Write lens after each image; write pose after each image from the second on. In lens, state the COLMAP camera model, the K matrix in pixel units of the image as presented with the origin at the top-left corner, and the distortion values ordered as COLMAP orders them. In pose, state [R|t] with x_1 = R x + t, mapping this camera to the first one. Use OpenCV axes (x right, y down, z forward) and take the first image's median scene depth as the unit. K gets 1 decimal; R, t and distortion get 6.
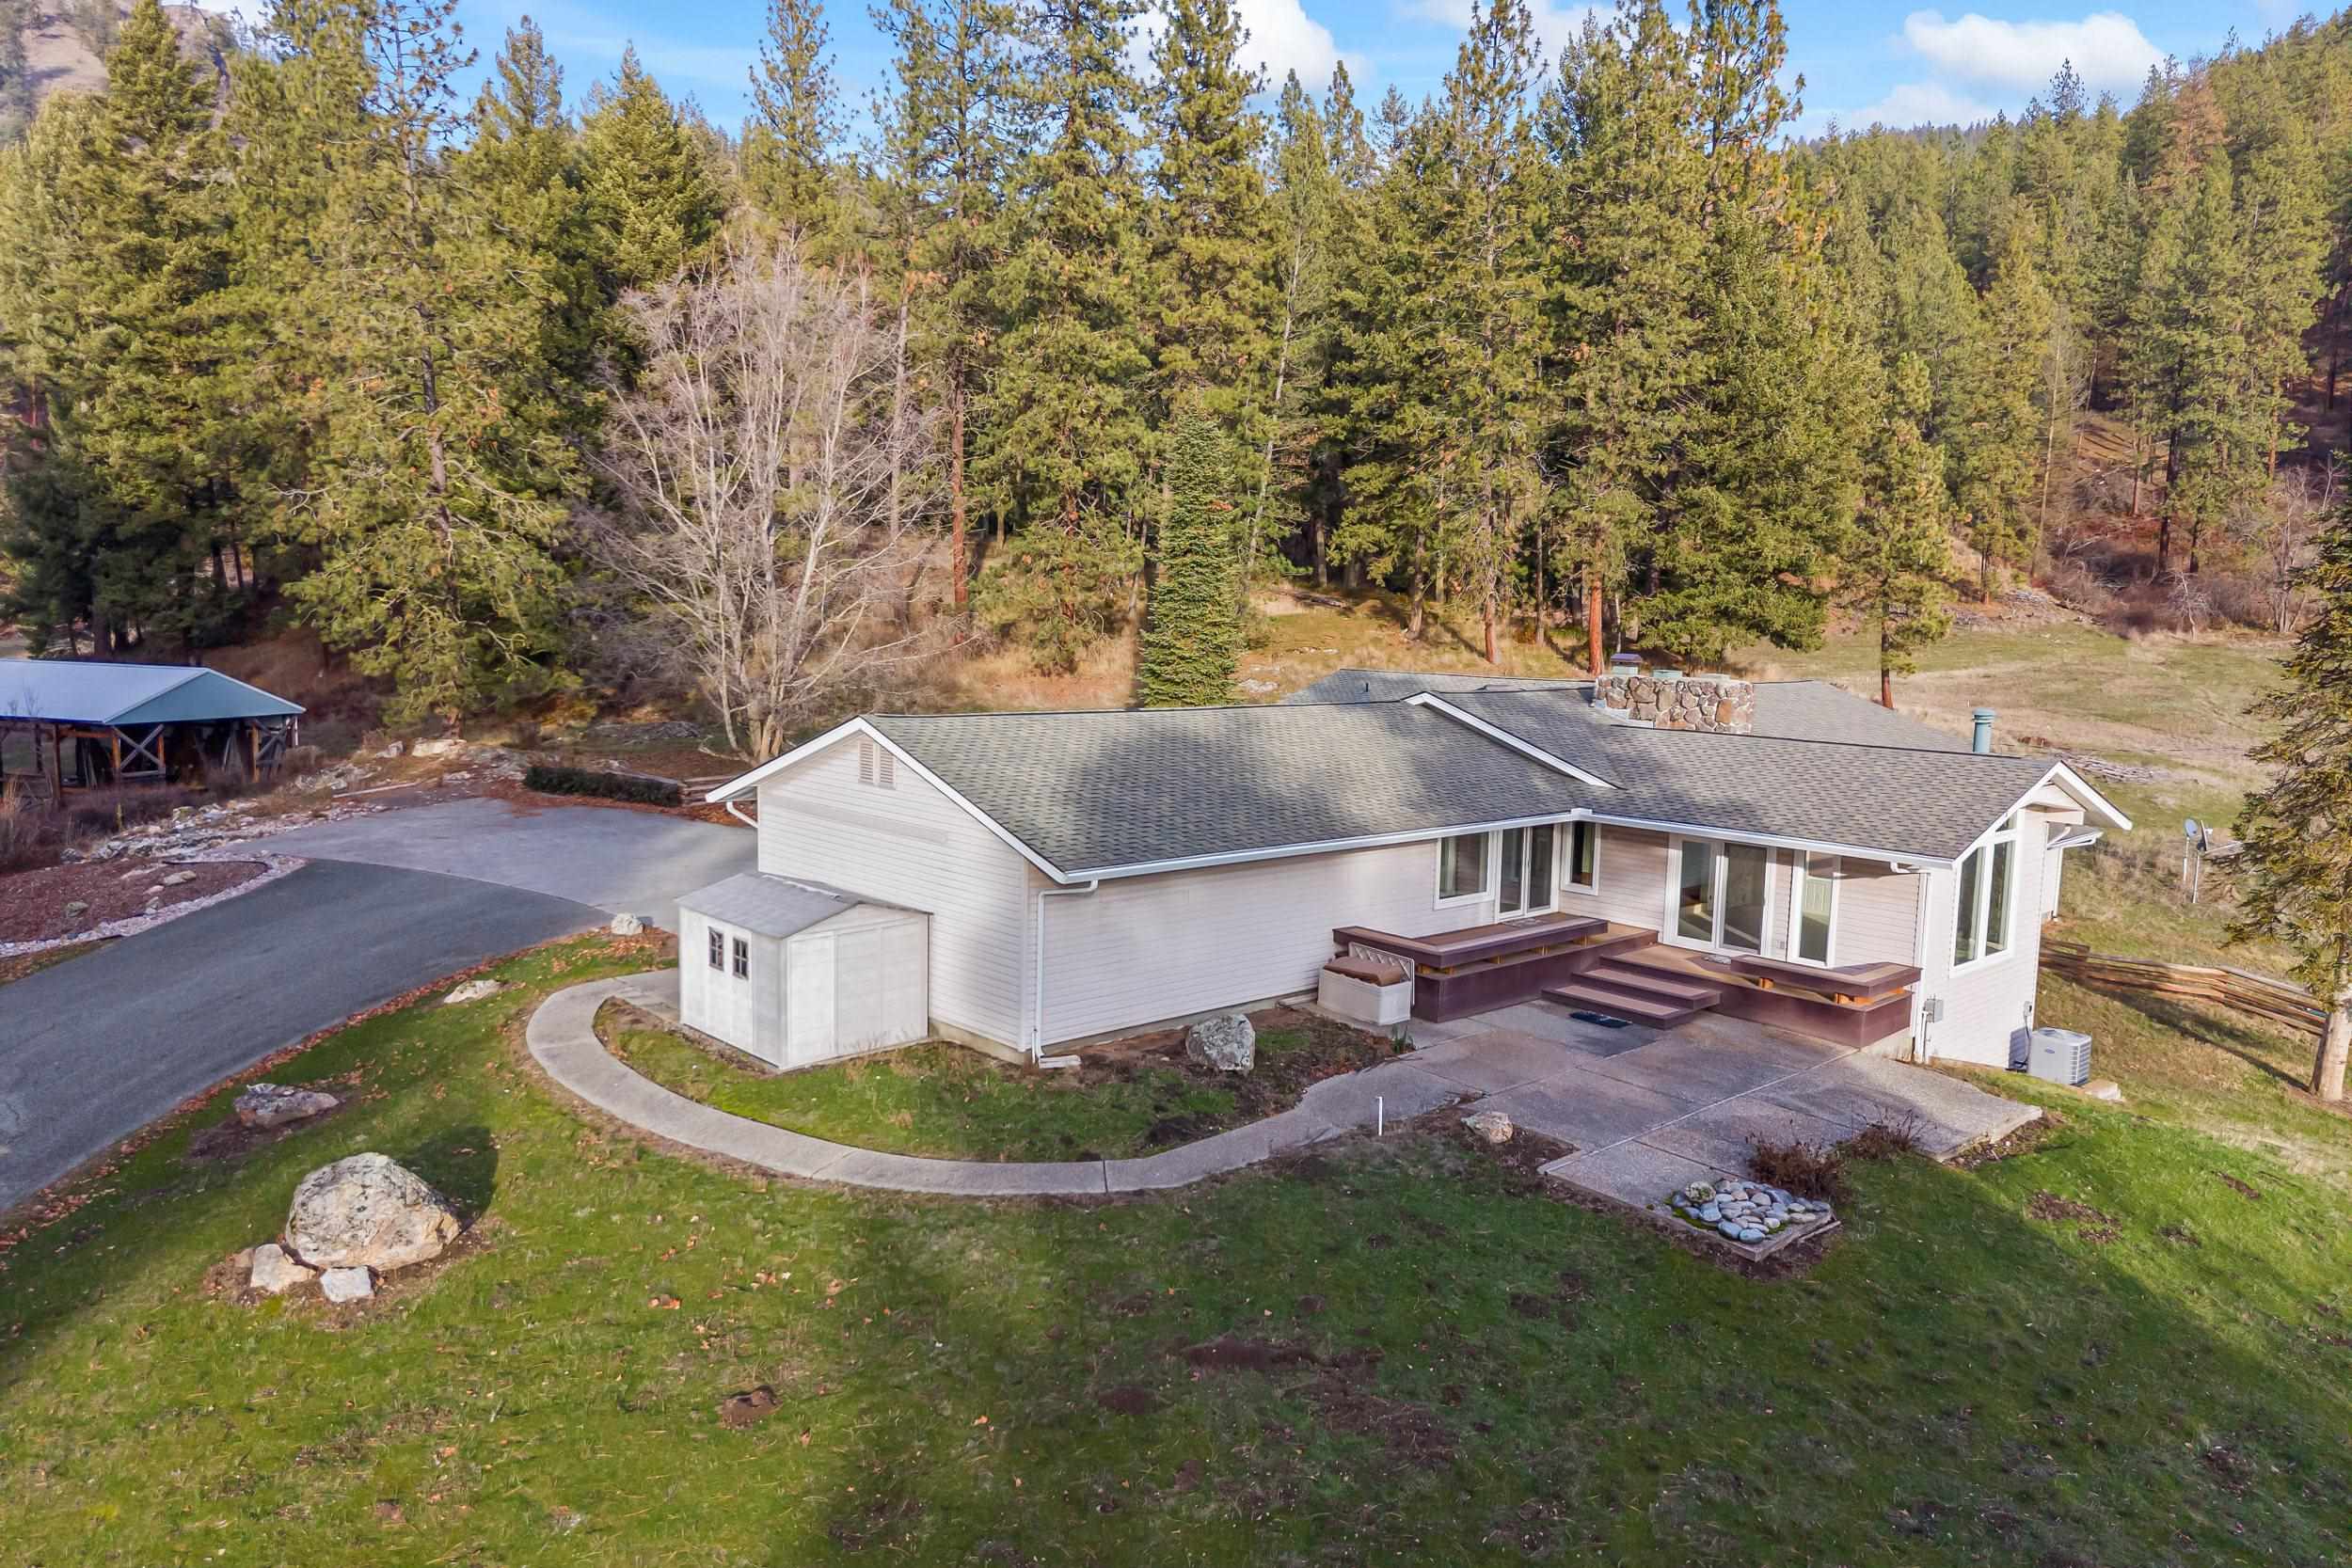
lens RADIAL K [[1610.7, 0, 1176.0], [0, 1610.7, 784.0], [0, 0, 1]] dist [0.000894, 0.032101]
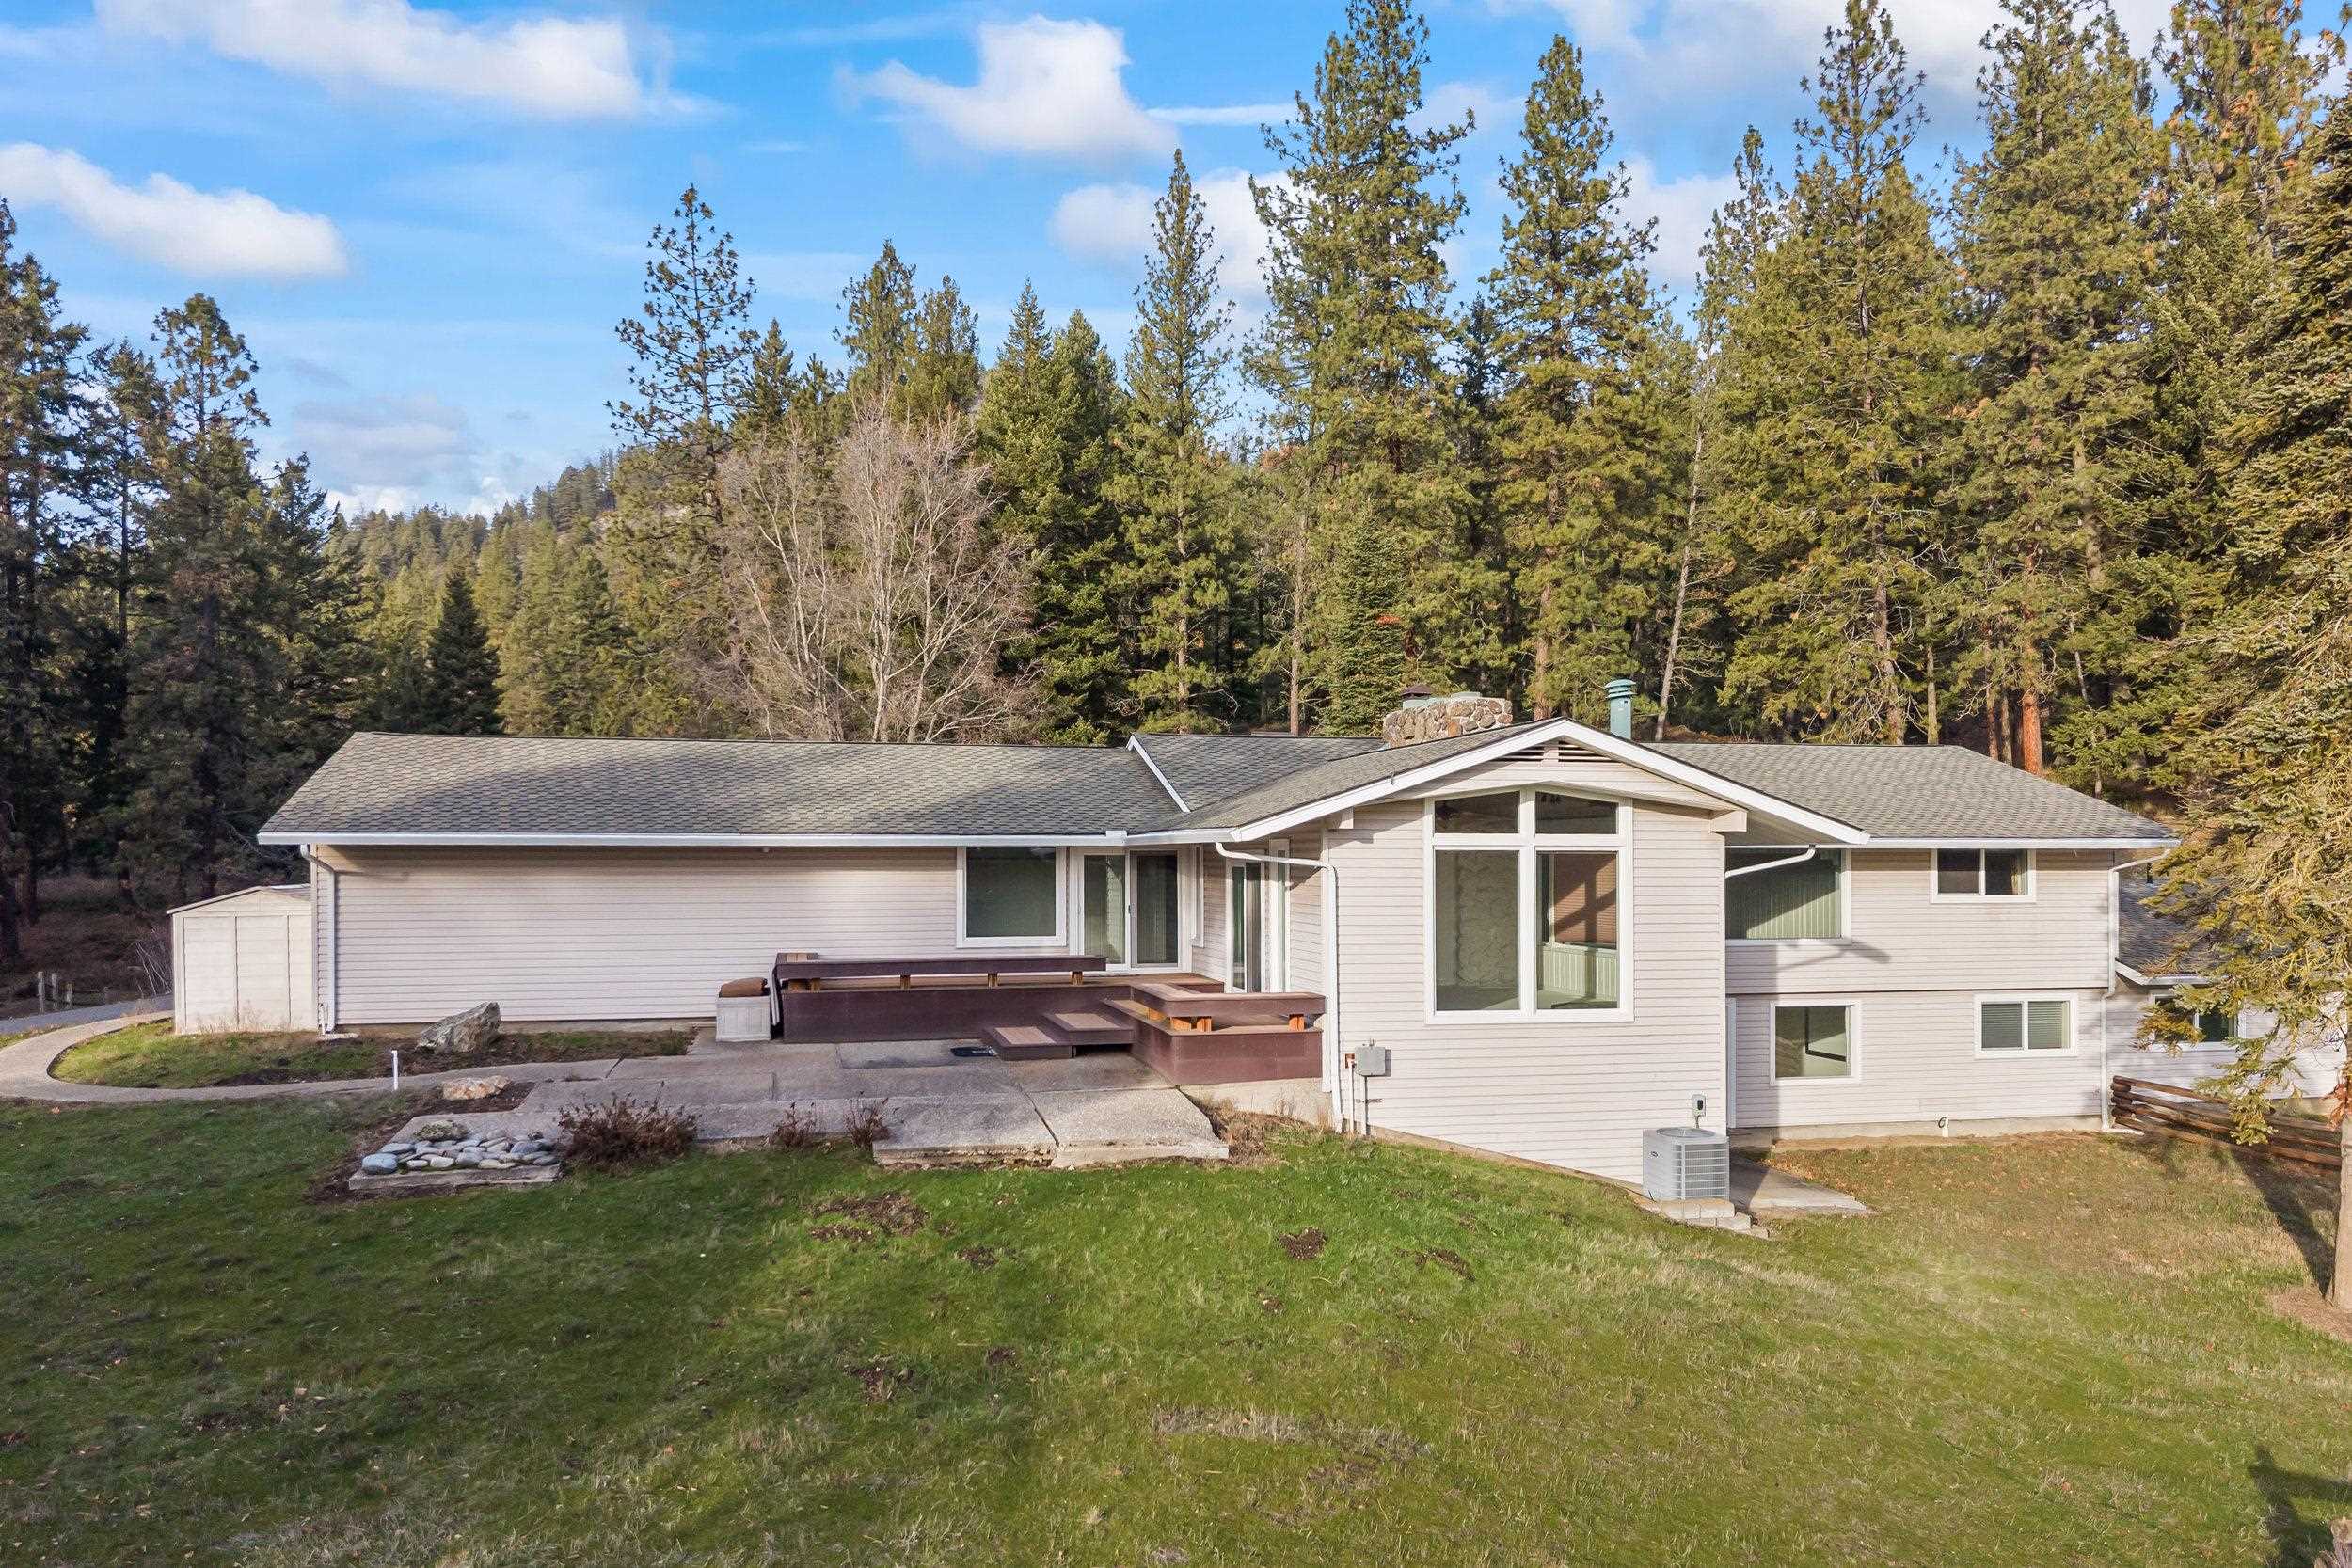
lens RADIAL K [[1640.0, 0, 1173.4], [0, 1640.0, 871.4], [0, 0, 1]] dist [-0.000124, -0.001077]
pose [[0.865158, -0.017287, -0.501201, 0.289234], [-0.036182, 0.994650, -0.096763, 0.048593], [0.500192, 0.101850, 0.859904, 0.119580]]
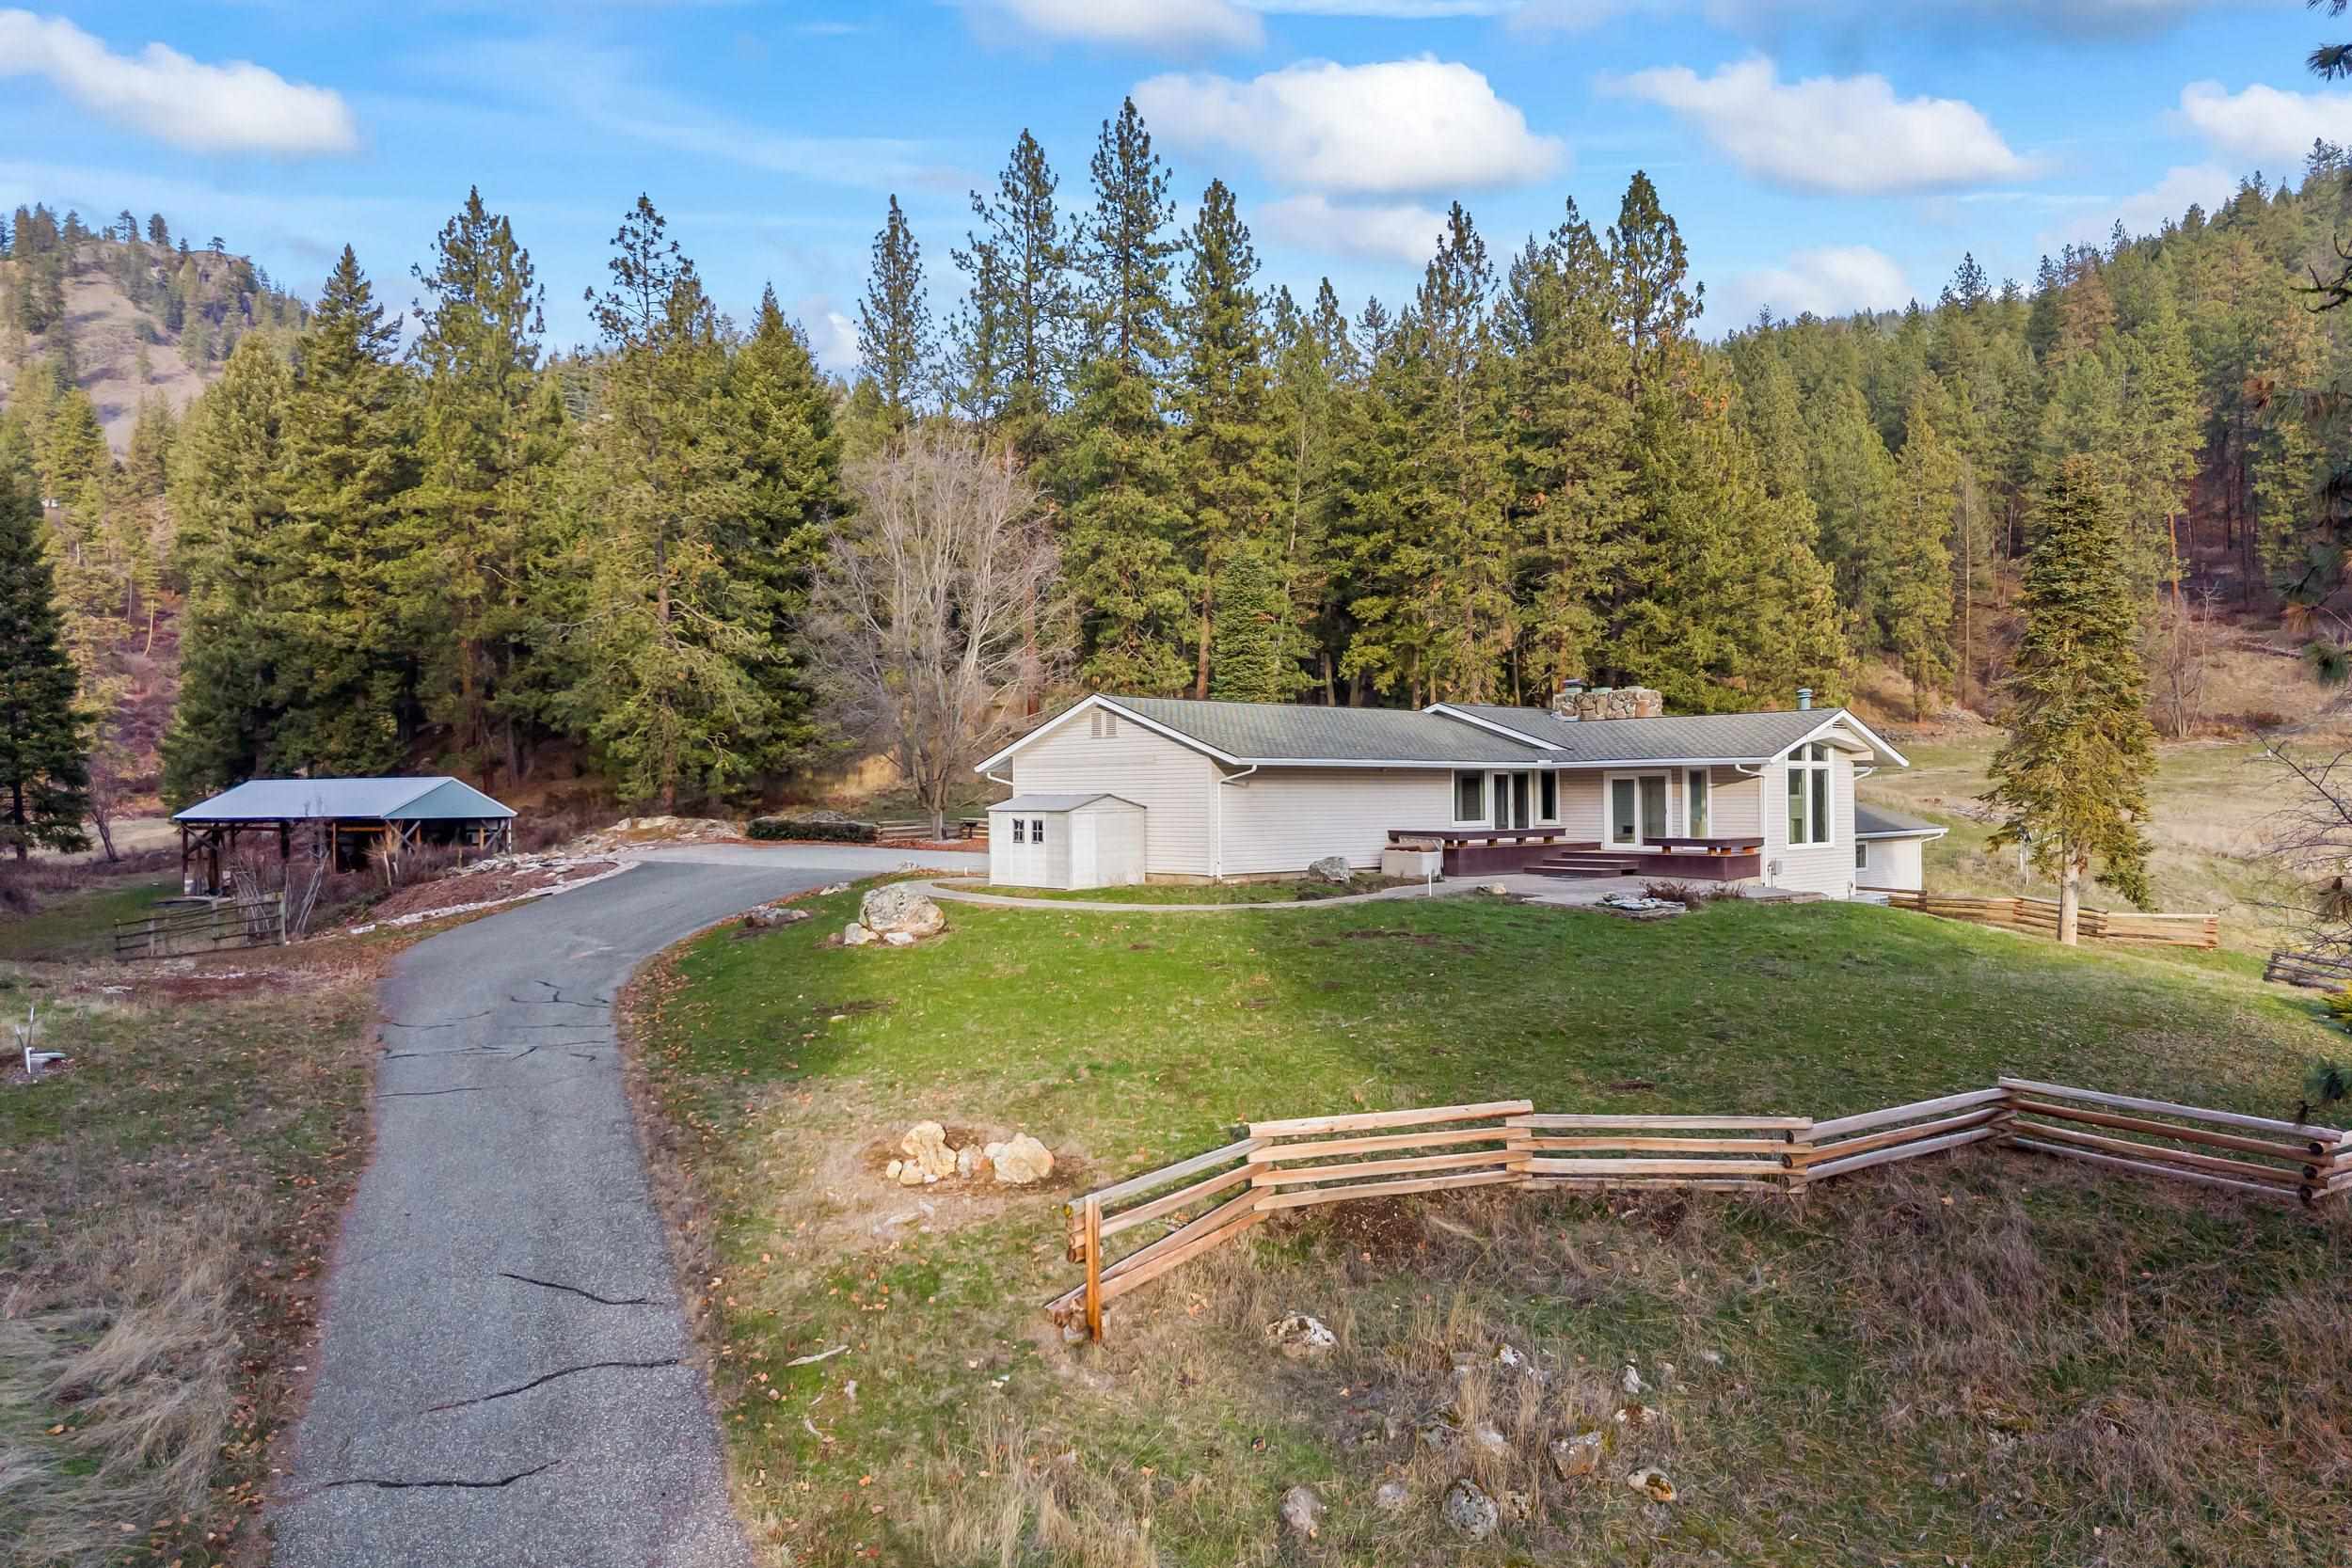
lens RADIAL K [[1618.4, 0, 1176.0], [0, 1618.4, 784.0], [0, 0, 1]] dist [0.042640, -0.001285]
pose [[0.999465, -0.031375, 0.009218, -0.046624], [0.032235, 0.992703, -0.116198, 0.084800], [-0.005505, 0.116433, 0.993183, -0.216218]]
